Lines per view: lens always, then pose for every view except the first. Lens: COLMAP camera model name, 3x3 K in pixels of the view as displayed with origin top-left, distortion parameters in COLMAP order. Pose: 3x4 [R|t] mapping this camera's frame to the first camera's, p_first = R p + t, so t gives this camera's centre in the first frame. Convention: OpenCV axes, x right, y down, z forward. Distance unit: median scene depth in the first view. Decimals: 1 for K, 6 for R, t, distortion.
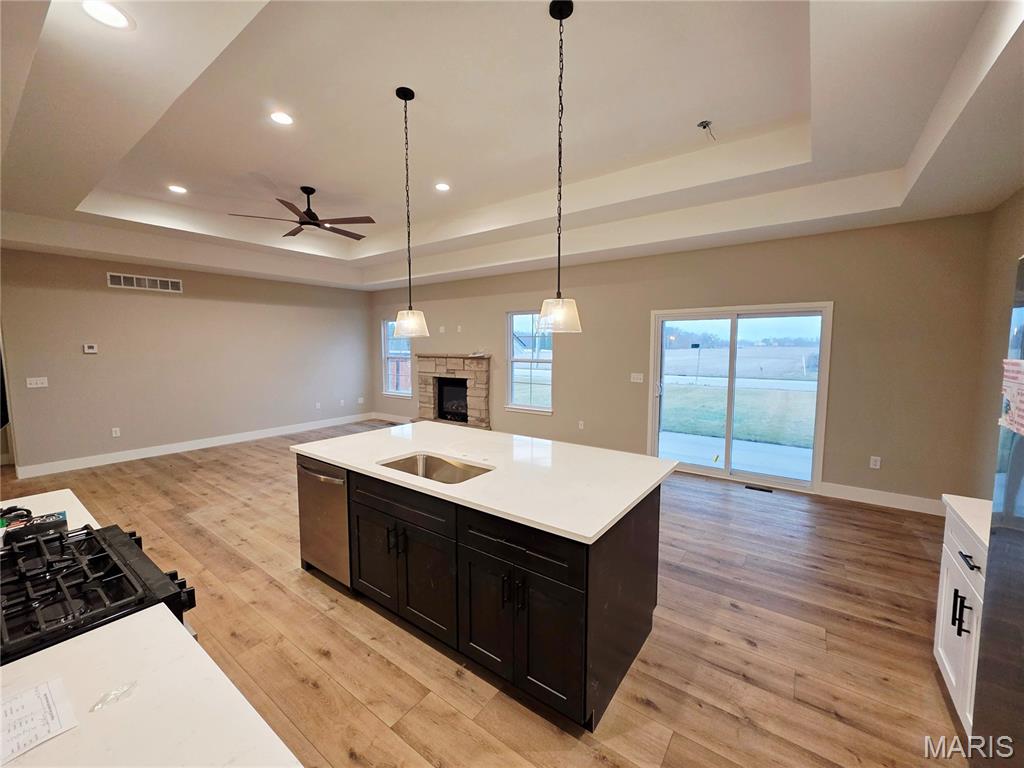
lens RADIAL K [[409.3, 0, 514.2], [0, 409.3, 381.8], [0, 0, 1]] dist [0.000740, 0.000259]
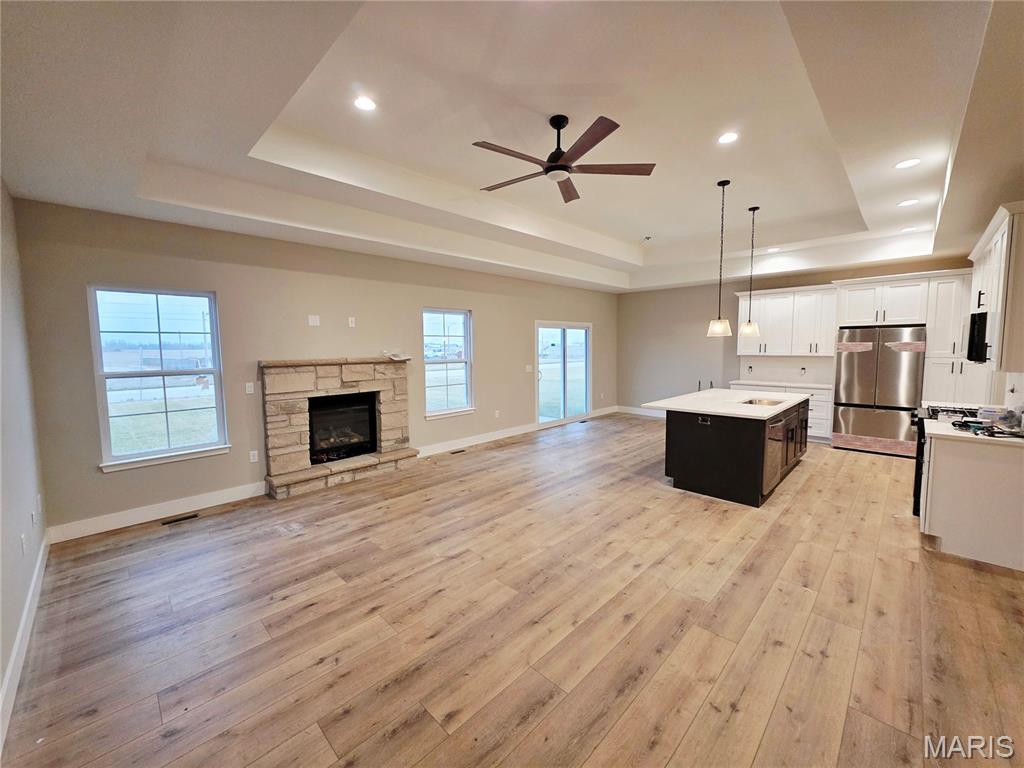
lens RADIAL K [[409.3, 0, 513.9], [0, 409.3, 381.0], [0, 0, 1]] dist [0.000740, 0.000259]
pose [[0.141430, -0.084351, 0.986348, -1.047225], [0.099202, 0.992556, 0.070658, -0.069516], [-0.984965, 0.087854, 0.148745, 0.850869]]
